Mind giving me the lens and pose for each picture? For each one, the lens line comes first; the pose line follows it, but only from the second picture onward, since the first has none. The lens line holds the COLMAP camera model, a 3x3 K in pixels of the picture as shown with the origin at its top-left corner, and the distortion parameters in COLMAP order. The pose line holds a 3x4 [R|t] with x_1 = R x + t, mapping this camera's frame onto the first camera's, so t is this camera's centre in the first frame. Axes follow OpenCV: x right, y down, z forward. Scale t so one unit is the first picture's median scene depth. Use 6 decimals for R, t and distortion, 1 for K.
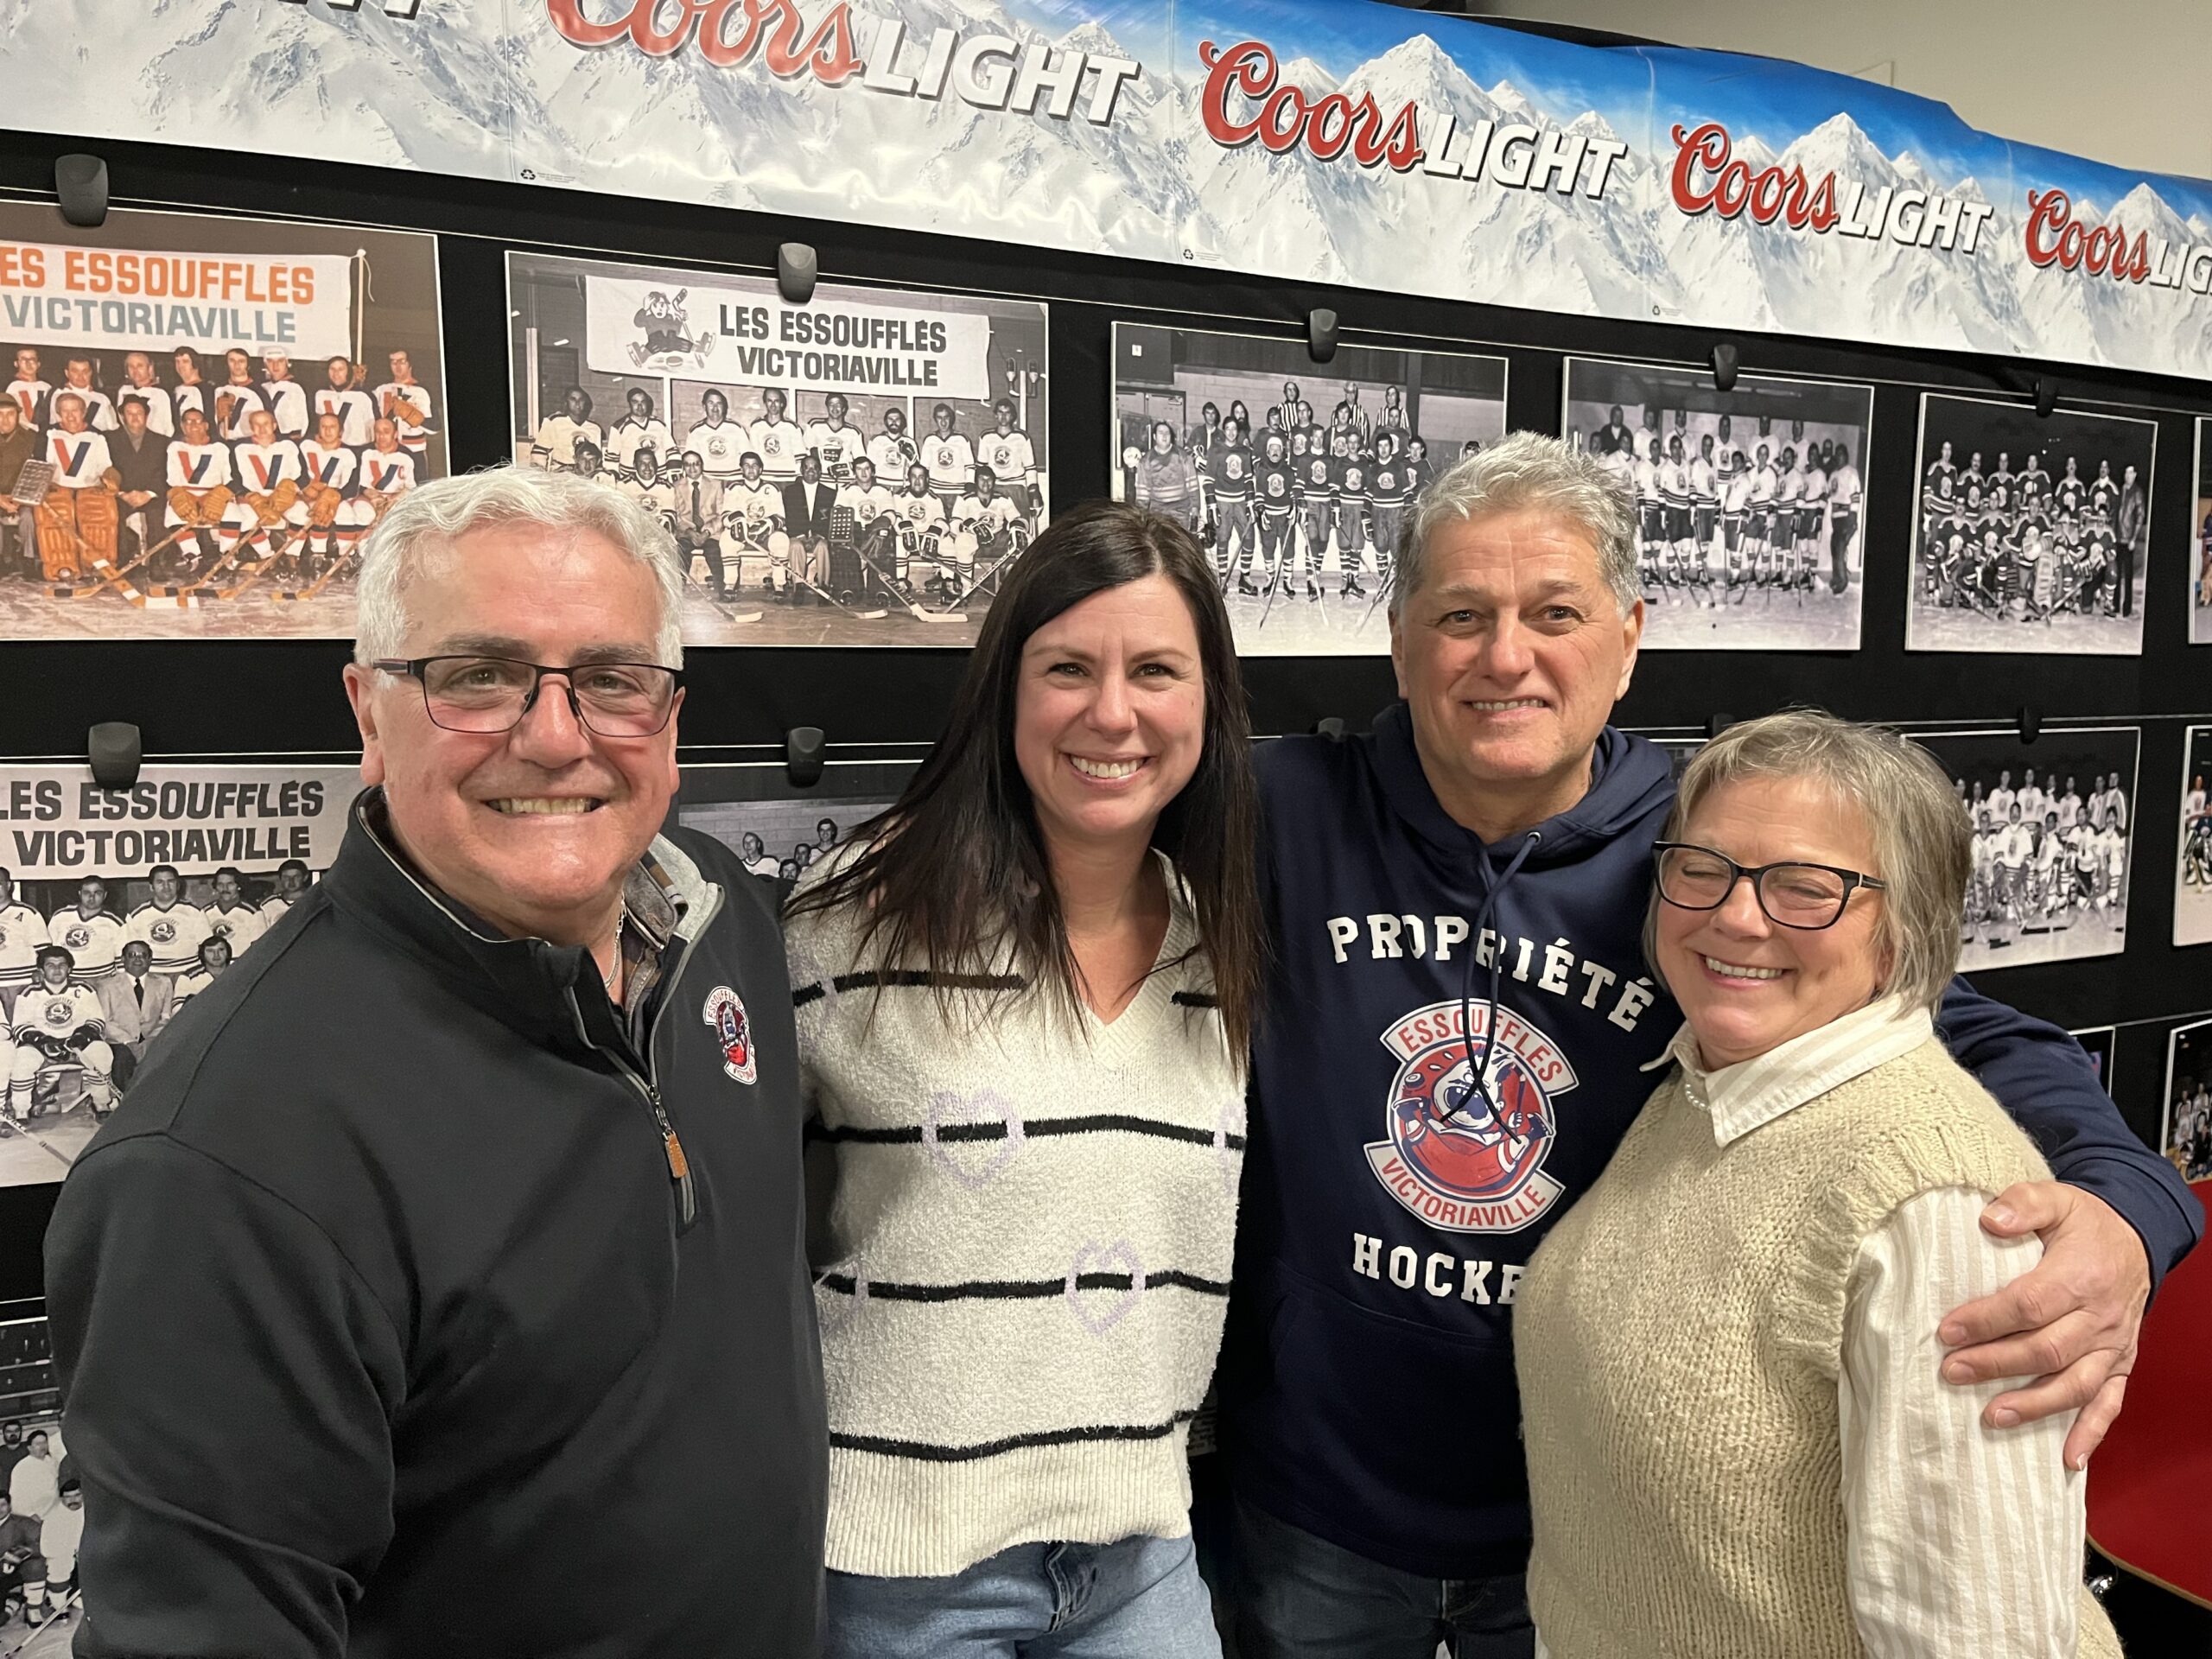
lens RADIAL K [[1656.3, 0, 1143.8], [0, 1656.3, 824.5], [0, 0, 1]] dist [0.052312, -0.076234]
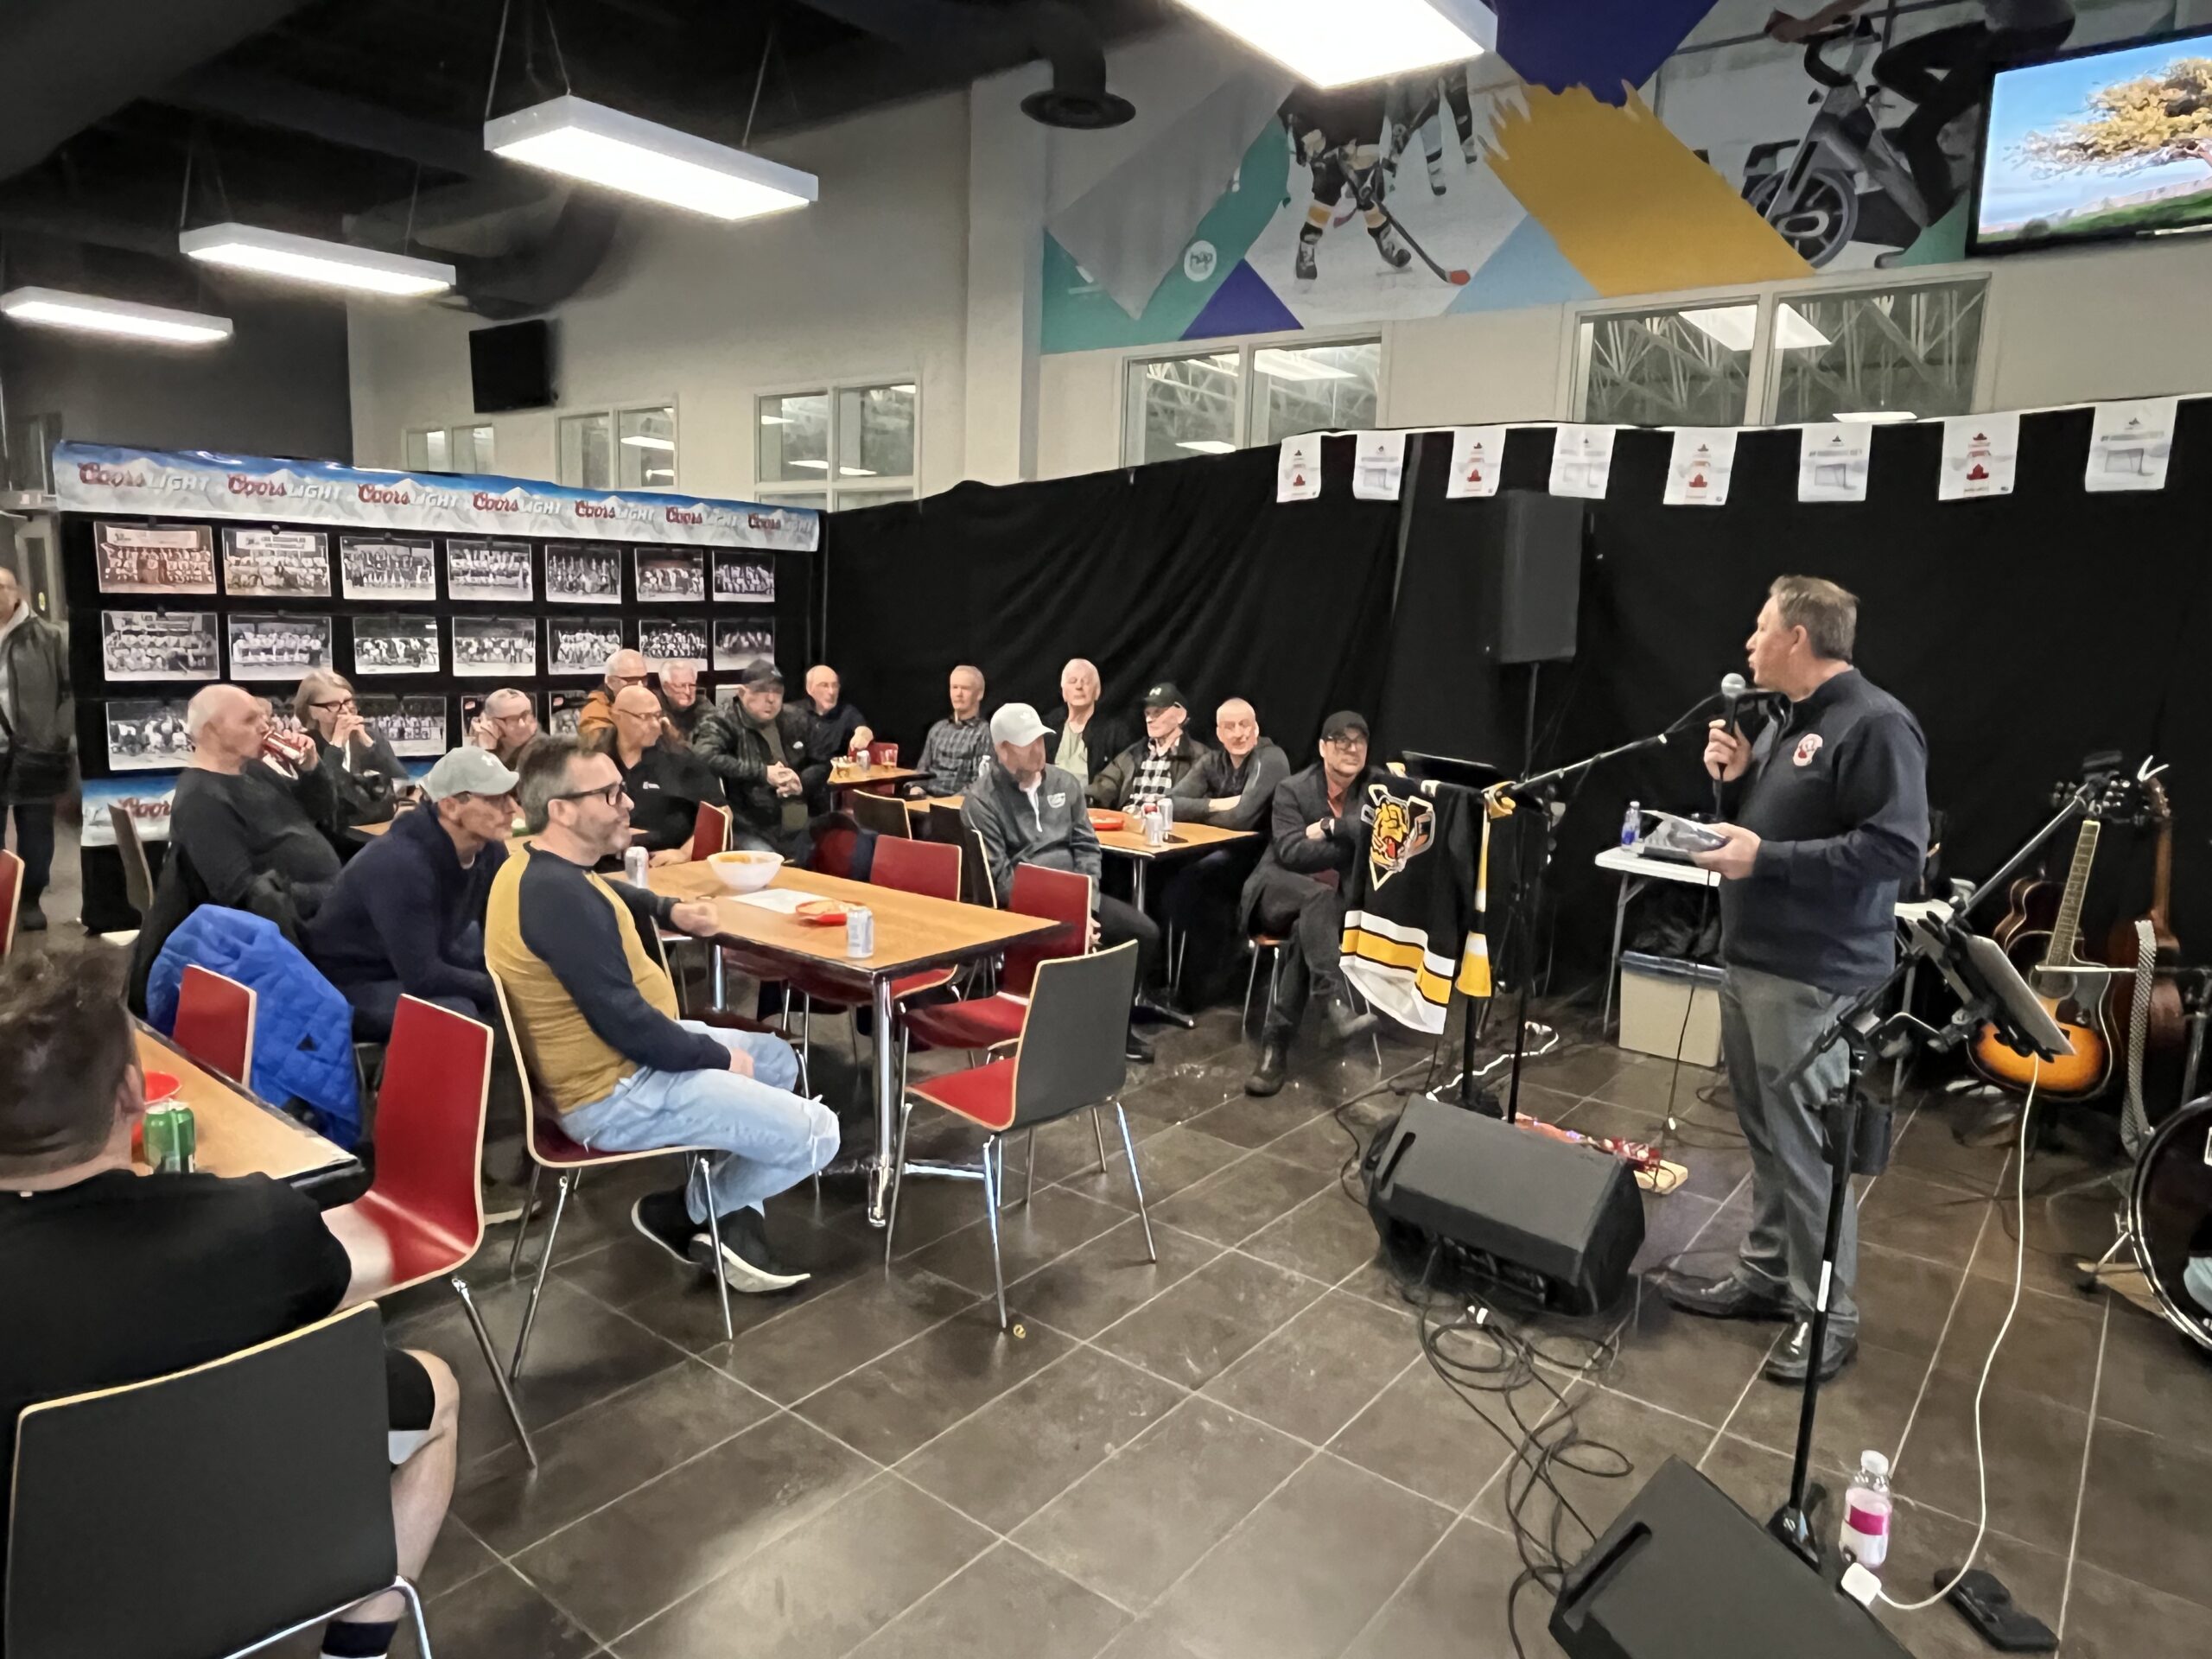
lens RADIAL K [[1379.1, 0, 1108.1], [0, 1379.1, 823.8], [0, 0, 1]] dist [0.002115, -0.001512]
pose [[0.912000, -0.043741, 0.407852, 0.367967], [0.019116, 0.997750, 0.064261, 0.370968], [-0.409745, -0.050809, 0.910784, -3.959035]]
